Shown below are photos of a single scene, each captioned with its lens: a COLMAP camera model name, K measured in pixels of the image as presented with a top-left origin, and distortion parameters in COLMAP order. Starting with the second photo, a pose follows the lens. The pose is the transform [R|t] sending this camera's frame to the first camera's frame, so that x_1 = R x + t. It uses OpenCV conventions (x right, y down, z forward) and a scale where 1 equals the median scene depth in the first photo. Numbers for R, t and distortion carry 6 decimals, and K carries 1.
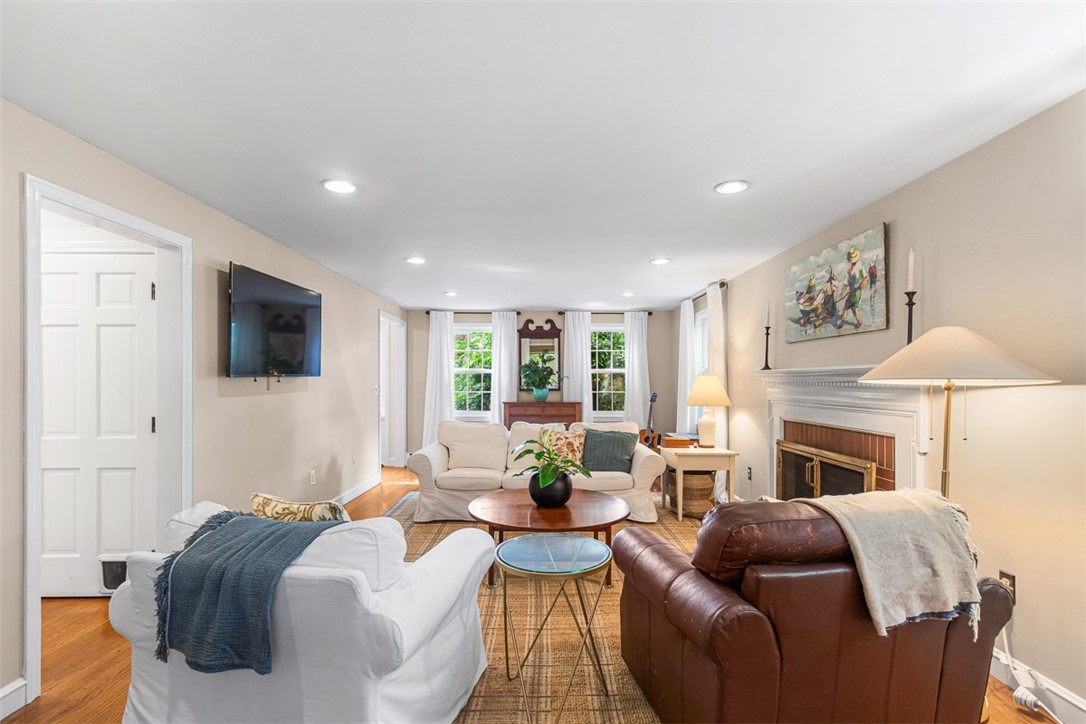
lens RADIAL K [[494.5, 0, 533.2], [0, 494.5, 389.0], [0, 0, 1]] dist [0.001939, 0.000041]
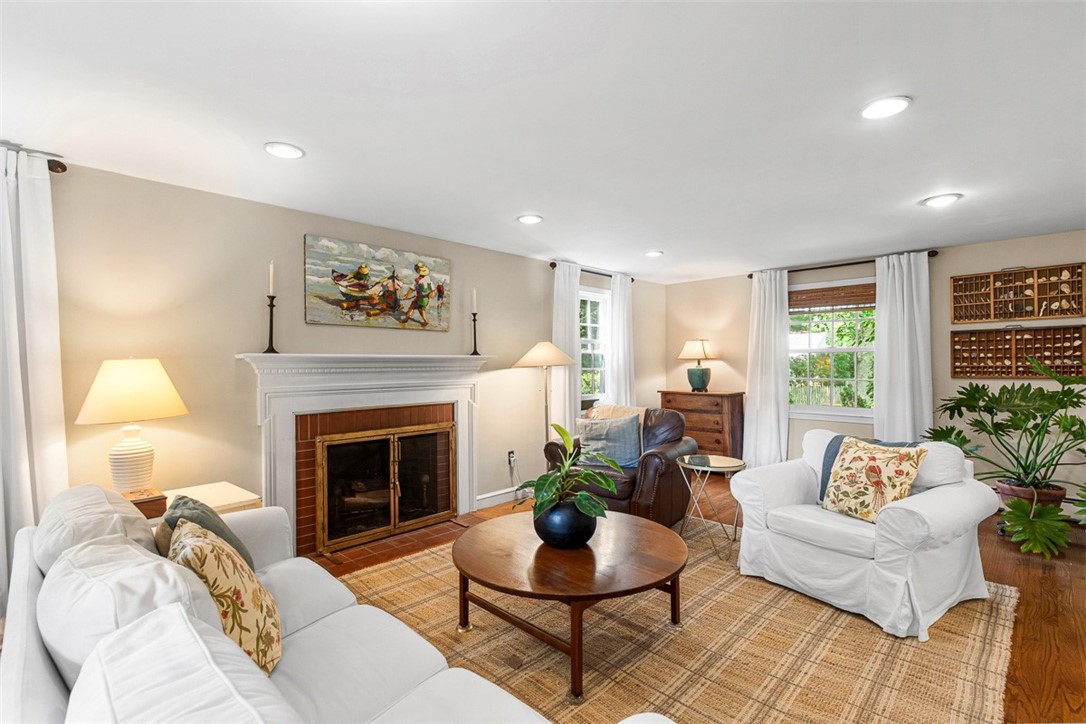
lens RADIAL K [[498.0, 0, 548.2], [0, 498.0, 380.1], [0, 0, 1]] dist [-0.001474, 0.000087]
pose [[-0.728848, -0.010773, 0.684591, -0.424375], [0.021569, 0.999019, 0.038684, -0.021511], [-0.684336, 0.042960, -0.727900, 1.518175]]
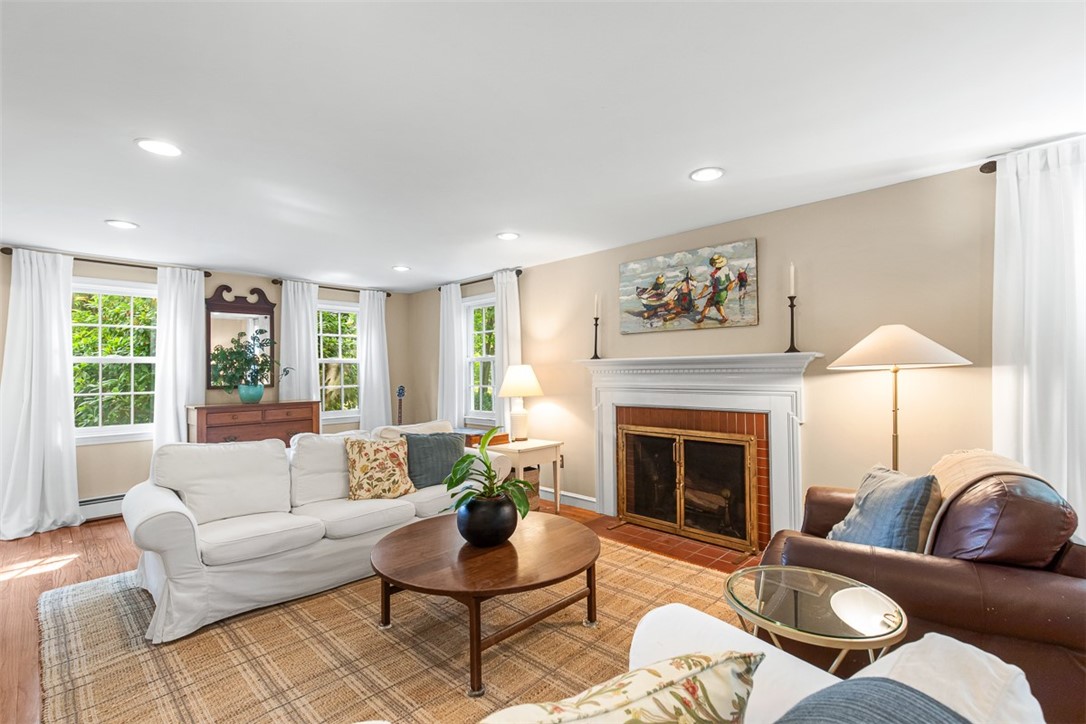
lens RADIAL K [[496.4, 0, 539.2], [0, 496.4, 370.3], [0, 0, 1]] dist [0.012493, -0.000129]
pose [[0.694334, -0.009213, 0.719593, -0.437962], [0.024702, 0.999634, -0.011036, -0.007582], [-0.719228, 0.025438, 0.694308, 0.431648]]
